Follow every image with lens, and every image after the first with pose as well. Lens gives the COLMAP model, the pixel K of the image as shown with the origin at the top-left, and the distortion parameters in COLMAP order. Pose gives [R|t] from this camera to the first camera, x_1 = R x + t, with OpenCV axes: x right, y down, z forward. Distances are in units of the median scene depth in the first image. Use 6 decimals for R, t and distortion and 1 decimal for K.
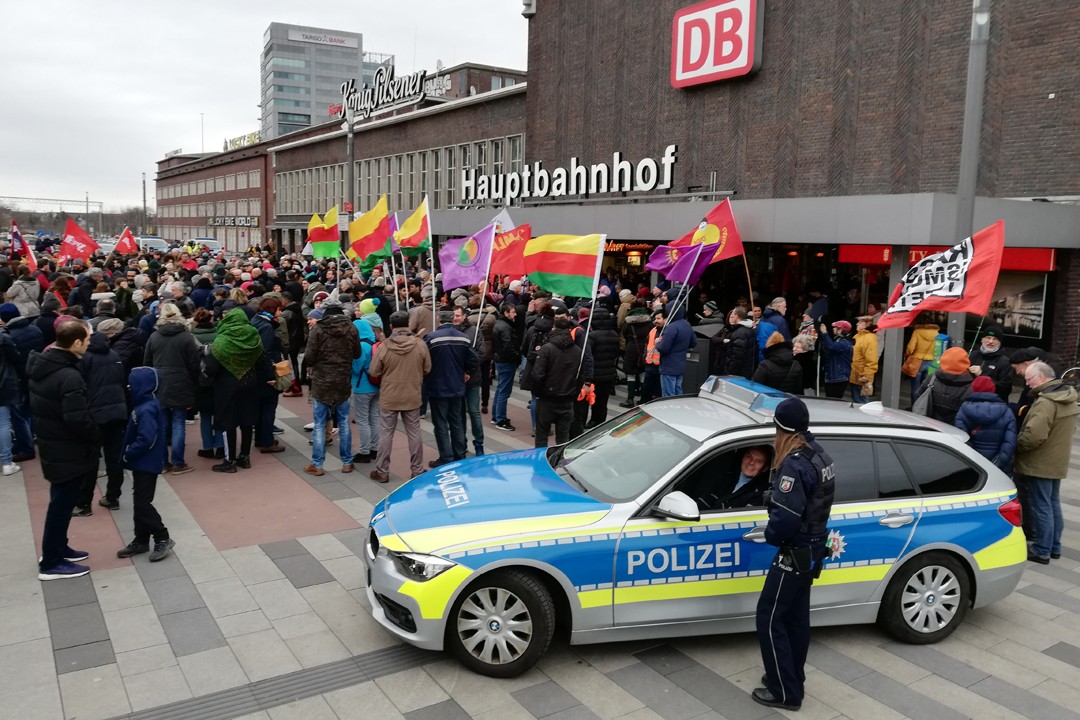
lens RADIAL K [[833.5, 0, 537.6], [0, 833.5, 354.6], [0, 0, 1]] dist [0.013333, -0.011255]
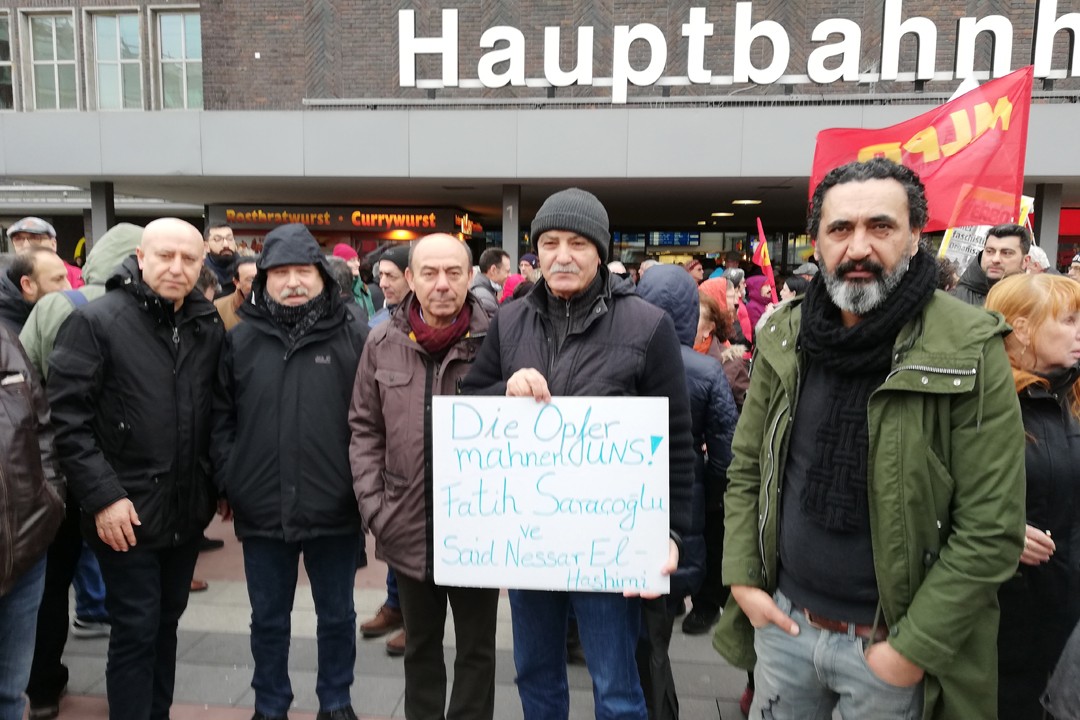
lens RADIAL K [[833.5, 0, 541.2], [0, 833.5, 362.5], [0, 0, 1]] dist [0.013333, -0.011255]
pose [[0.652234, -0.101222, 0.751229, -0.424165], [0.104465, 0.993591, 0.043180, -0.073112], [-0.750785, 0.050313, 0.658628, 0.805483]]
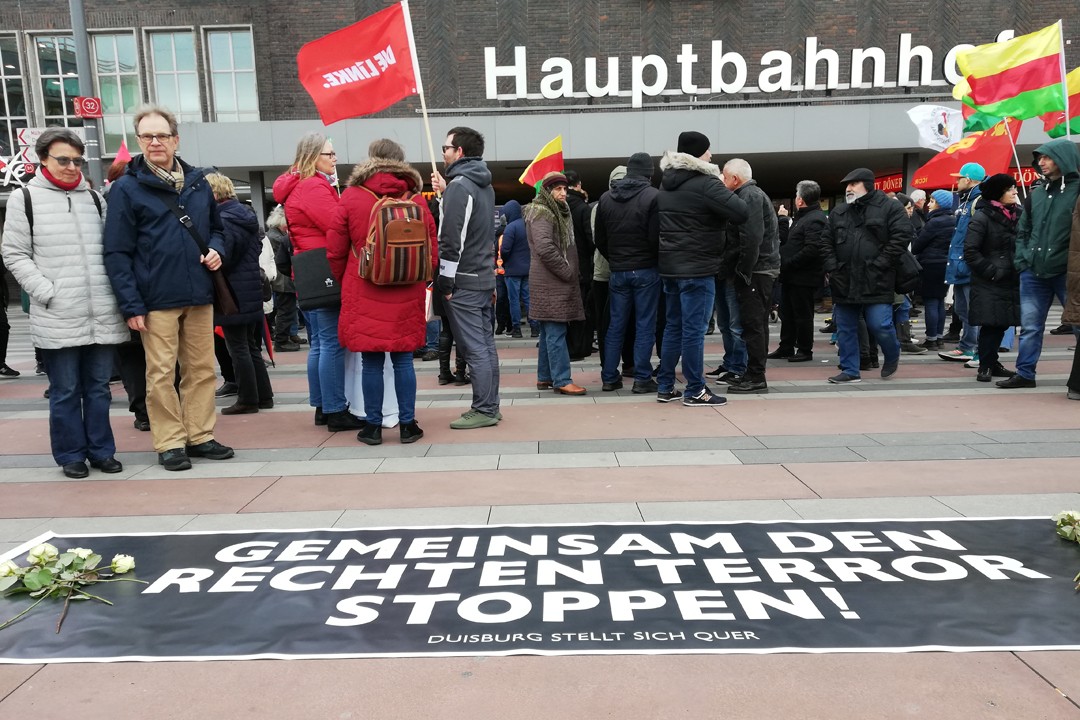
lens RADIAL K [[833.5, 0, 542.2], [0, 833.5, 358.8], [0, 0, 1]] dist [0.013333, -0.011255]
pose [[0.572771, -0.142734, 0.807193, -0.667596], [0.148396, 0.986508, 0.069143, -0.045303], [-0.806172, 0.080181, 0.586224, 0.744054]]
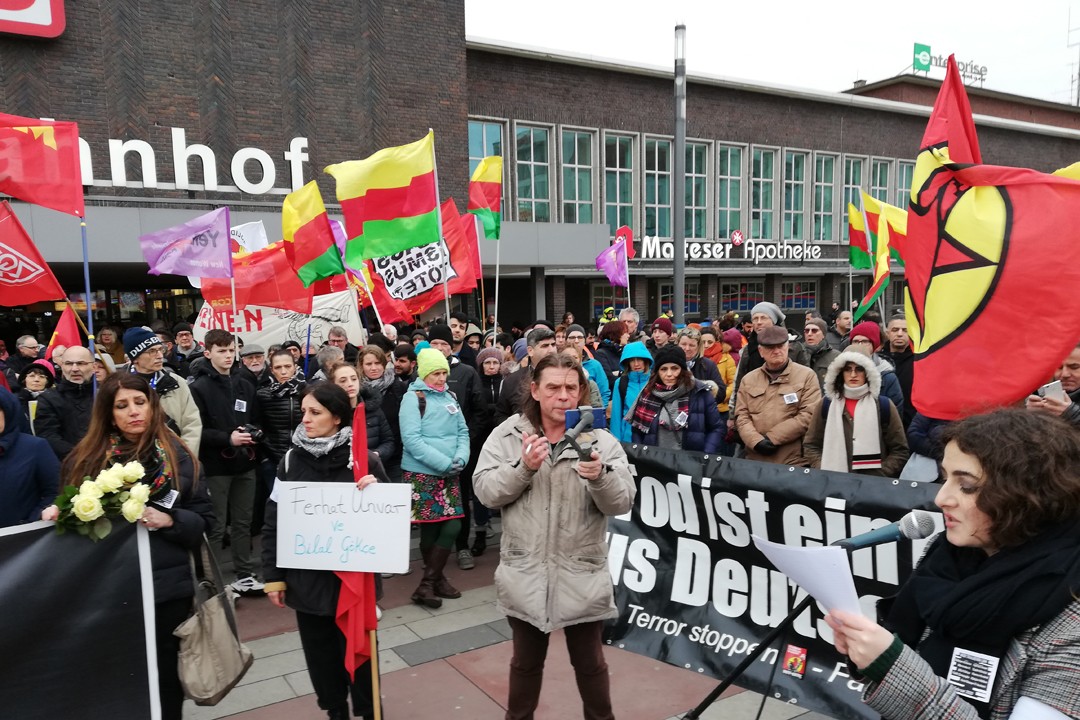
lens RADIAL K [[833.5, 0, 541.6], [0, 833.5, 368.7], [0, 0, 1]] dist [0.013333, -0.011255]
pose [[0.062708, -0.101064, 0.992902, -0.475707], [0.157642, 0.983374, 0.090138, -0.067045], [-0.985503, 0.150870, 0.077598, 0.622426]]
